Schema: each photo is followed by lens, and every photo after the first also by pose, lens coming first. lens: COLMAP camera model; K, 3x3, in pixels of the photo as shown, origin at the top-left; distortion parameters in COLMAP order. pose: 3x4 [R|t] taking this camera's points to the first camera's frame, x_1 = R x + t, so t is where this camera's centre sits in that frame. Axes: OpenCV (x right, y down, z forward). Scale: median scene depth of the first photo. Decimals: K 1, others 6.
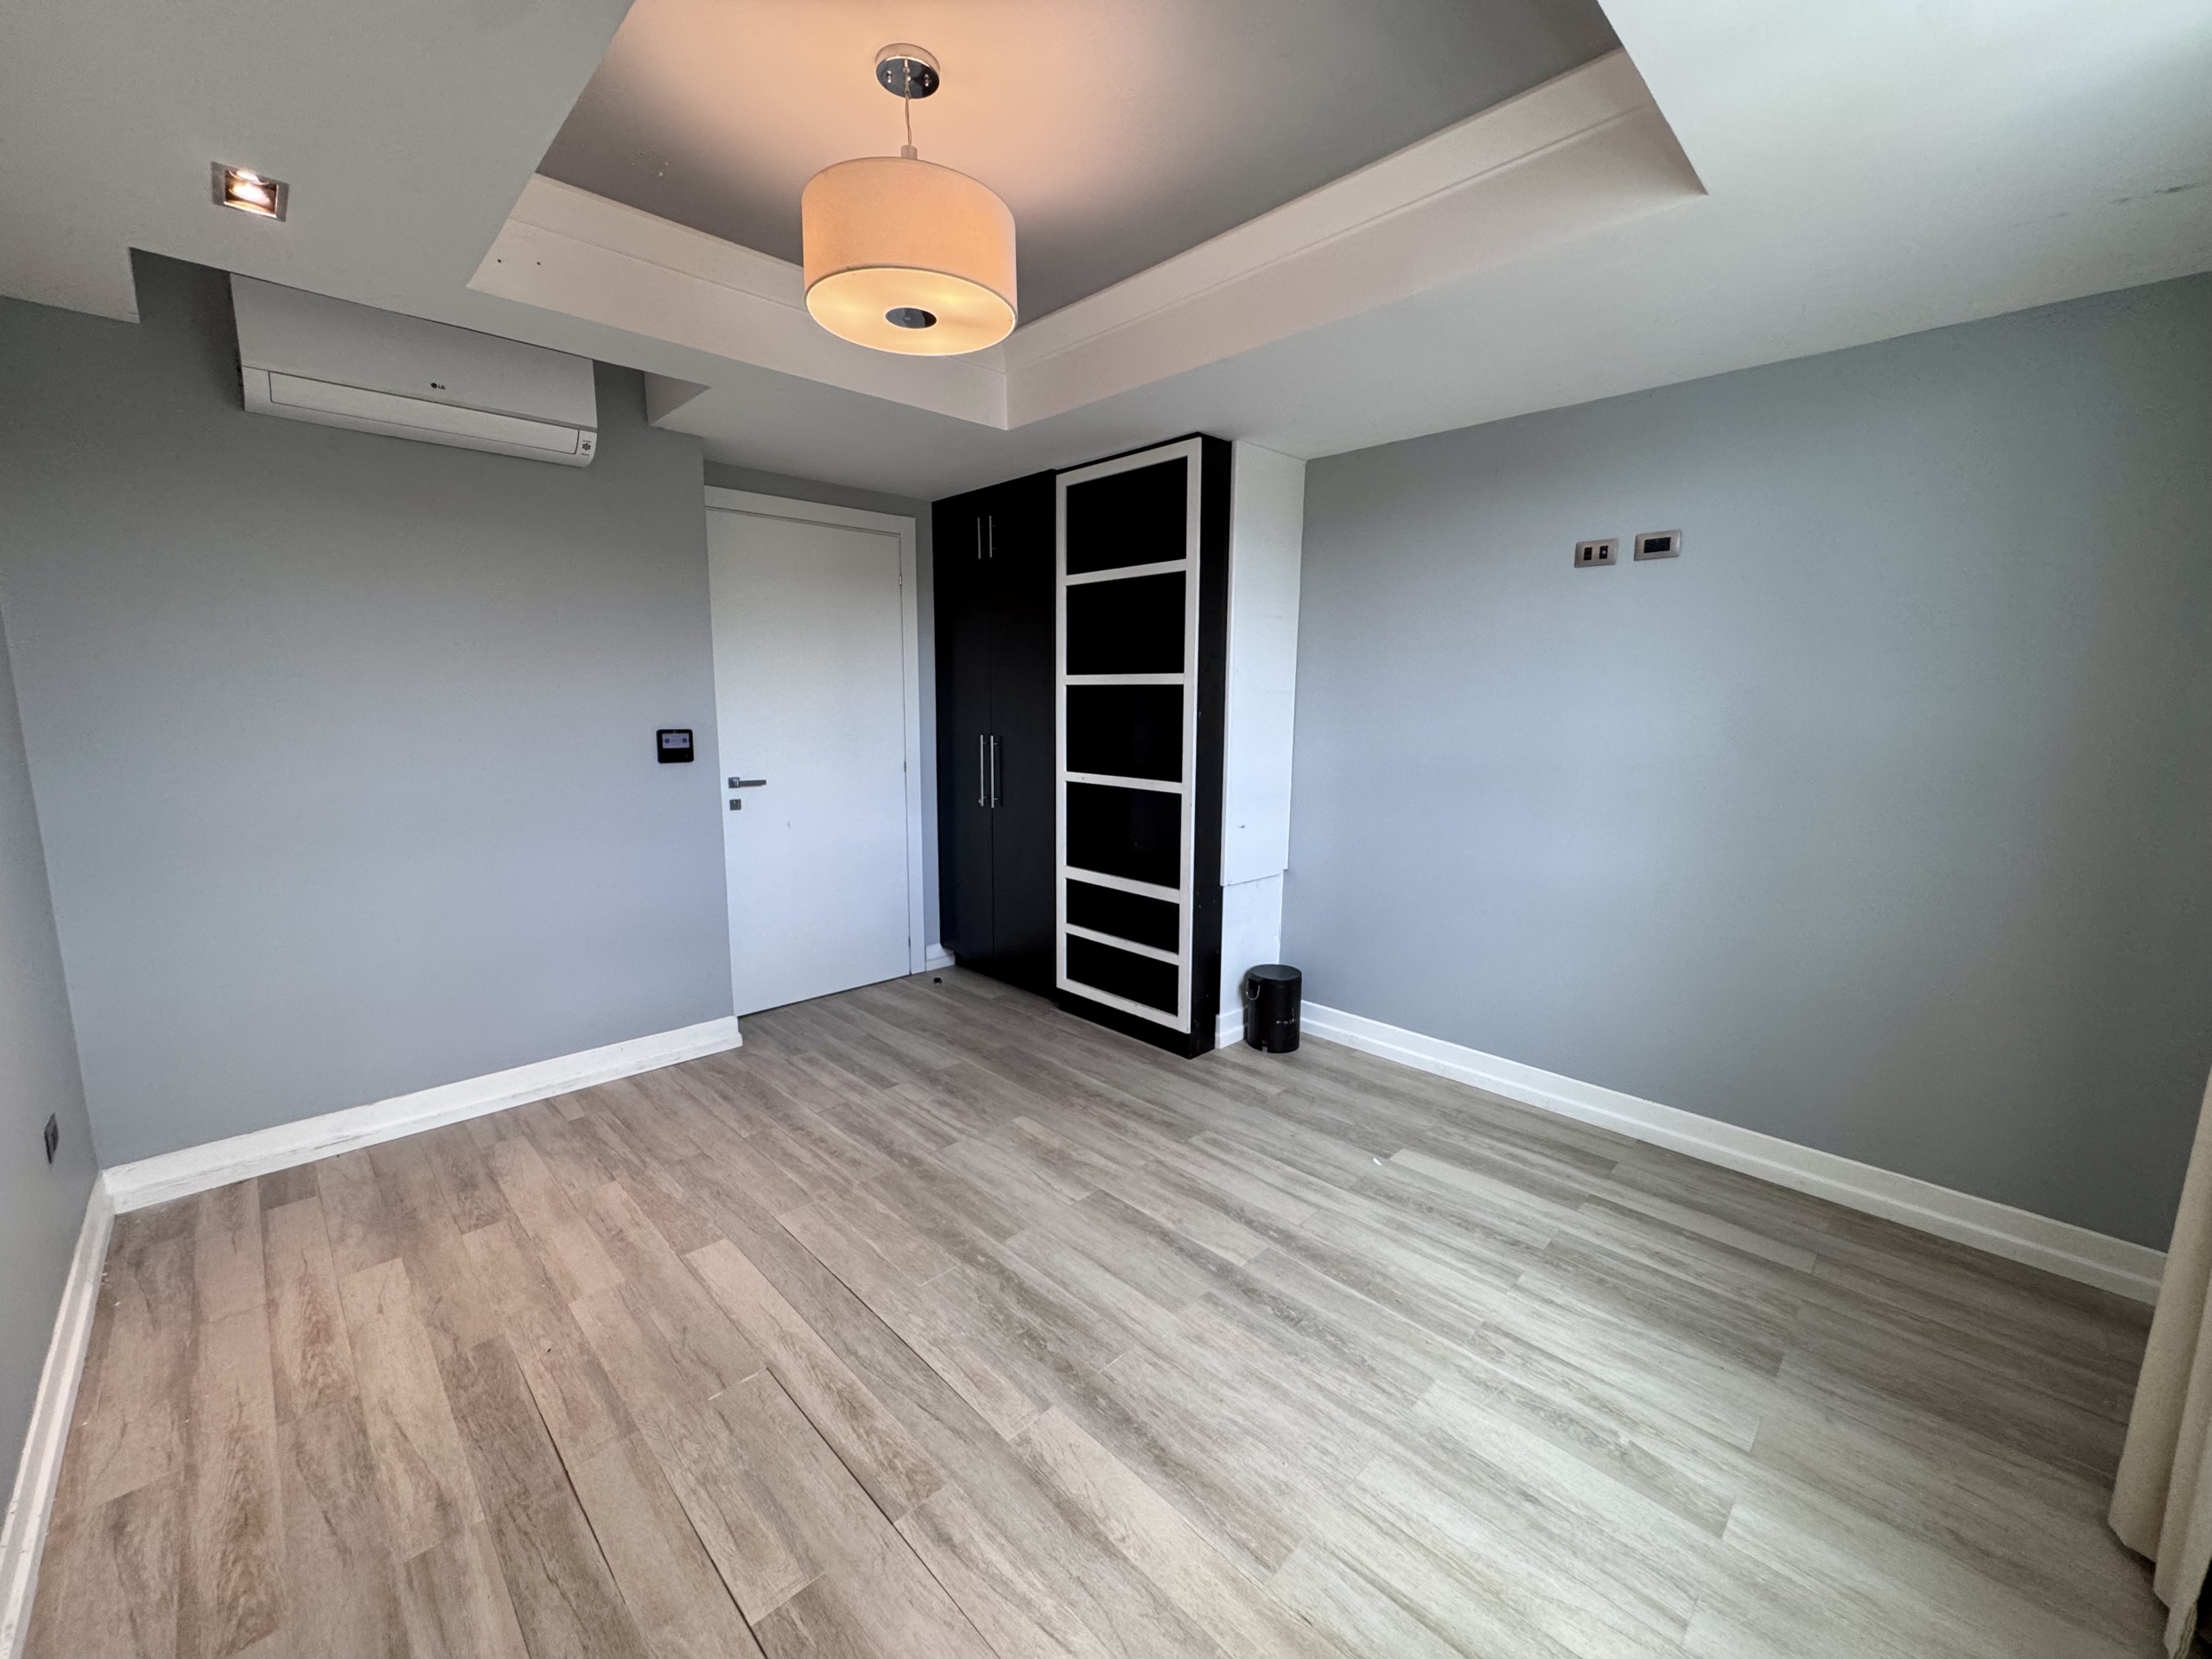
lens RADIAL K [[877.5, 0, 1102.9], [0, 877.5, 822.6], [0, 0, 1]] dist [-0.001688, 0.000054]
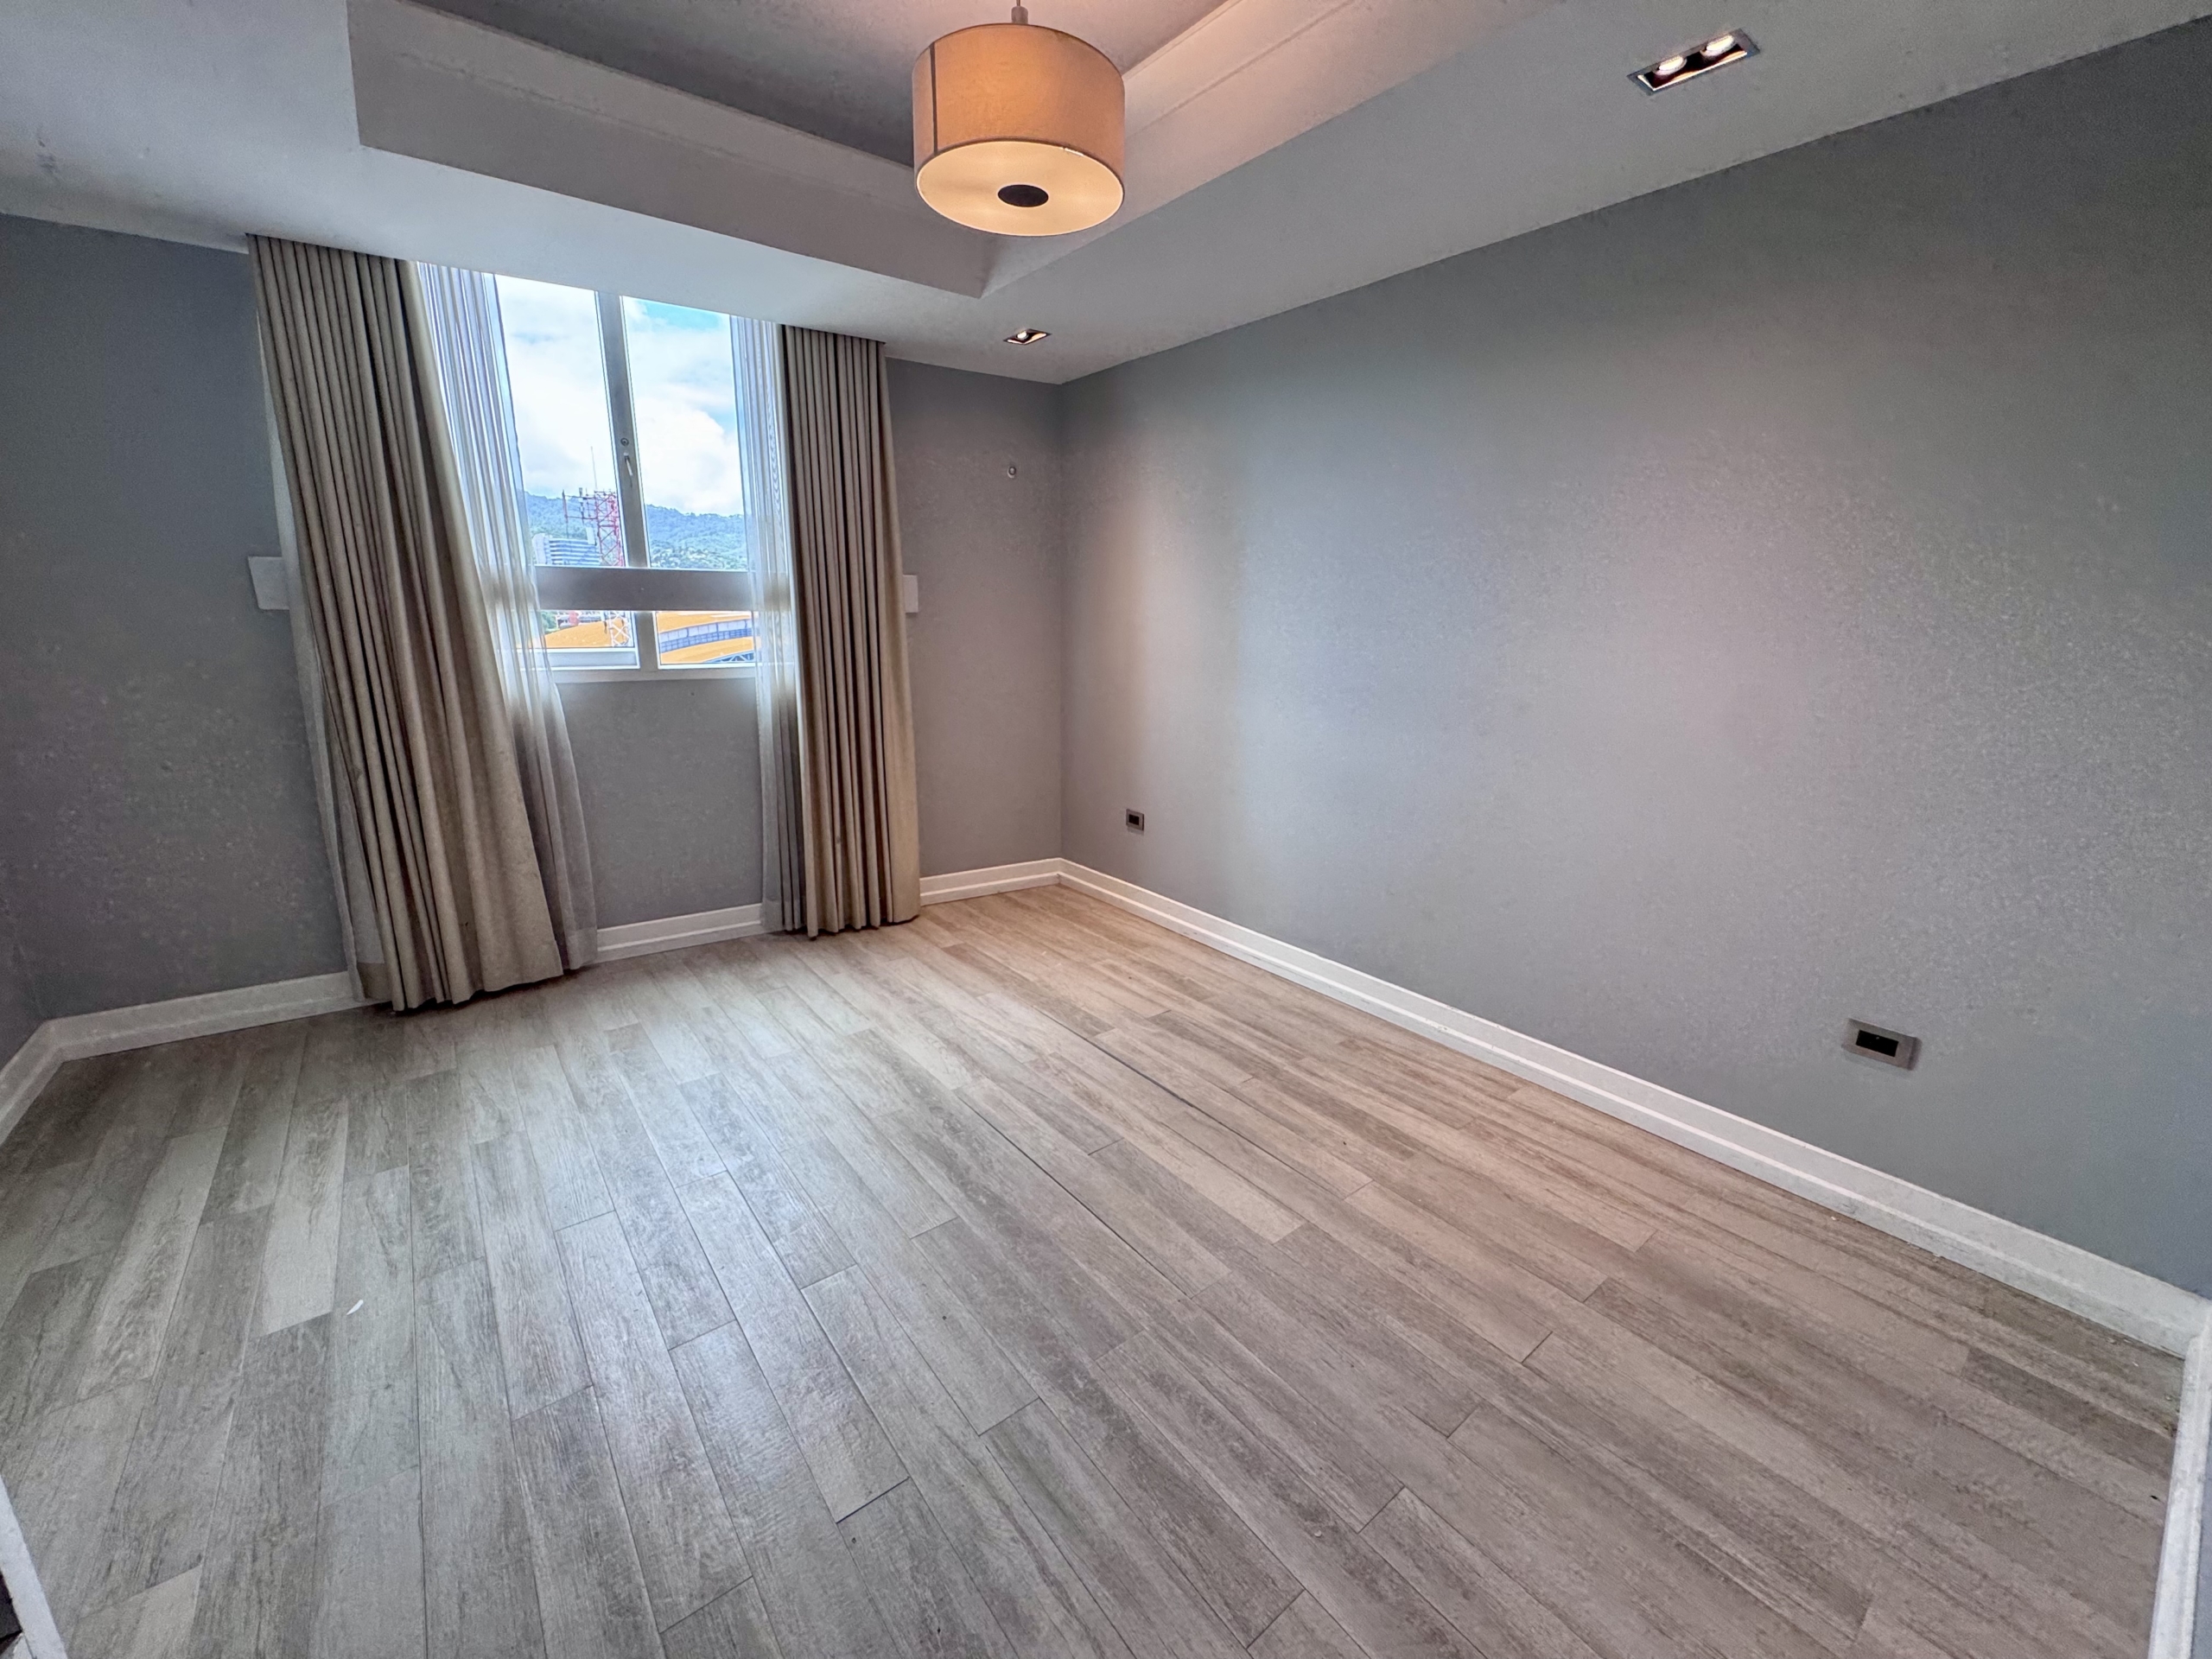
lens RADIAL K [[877.5, 0, 1102.9], [0, 877.5, 822.6], [0, 0, 1]] dist [-0.001688, 0.000054]
pose [[-0.993164, -0.044178, 0.108046, -0.342388], [-0.000567, 0.927429, 0.373998, -0.220294], [-0.116728, 0.371380, -0.921114, 1.664295]]
